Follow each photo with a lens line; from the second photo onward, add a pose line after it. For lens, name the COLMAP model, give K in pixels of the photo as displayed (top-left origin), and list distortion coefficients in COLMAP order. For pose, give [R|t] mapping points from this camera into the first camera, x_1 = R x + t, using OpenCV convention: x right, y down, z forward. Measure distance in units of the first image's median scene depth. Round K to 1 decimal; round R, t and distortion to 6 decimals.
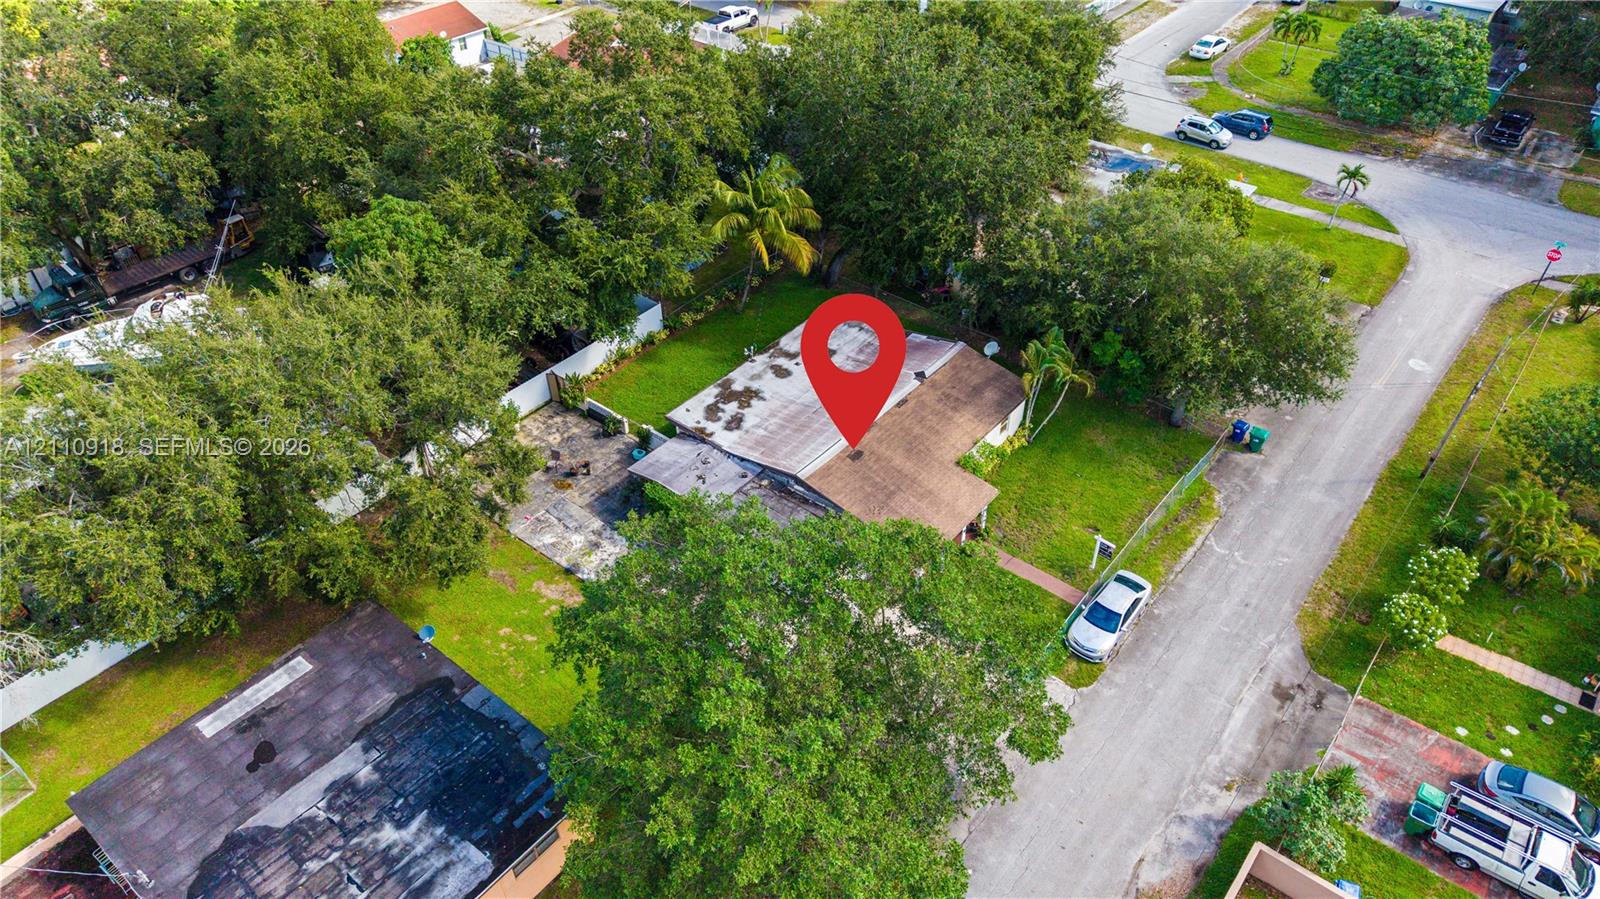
lens RADIAL K [[1064.0, 0, 800.0], [0, 1064.0, 449.5], [0, 0, 1]] dist [0.033117, -0.027056]
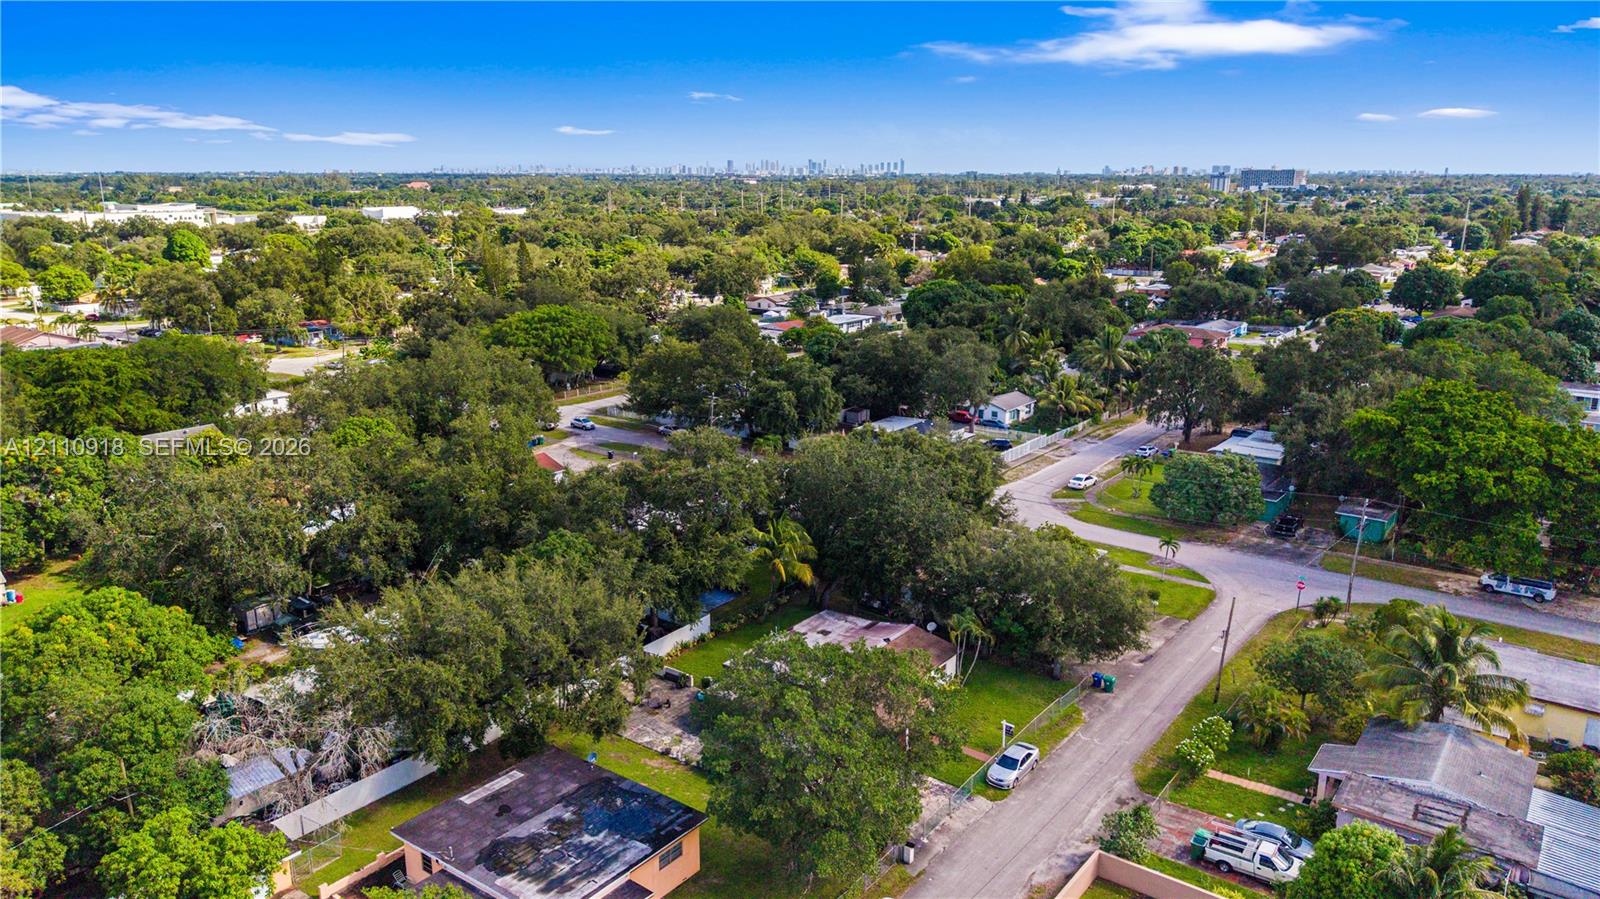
lens RADIAL K [[1064.0, 0, 800.0], [0, 1064.0, 449.5], [0, 0, 1]] dist [0.033117, -0.027056]
pose [[0.999401, -0.003080, 0.034478, -0.065000], [0.017450, 0.905043, -0.424962, 0.335014], [-0.029895, 0.425309, 0.904554, -0.516690]]
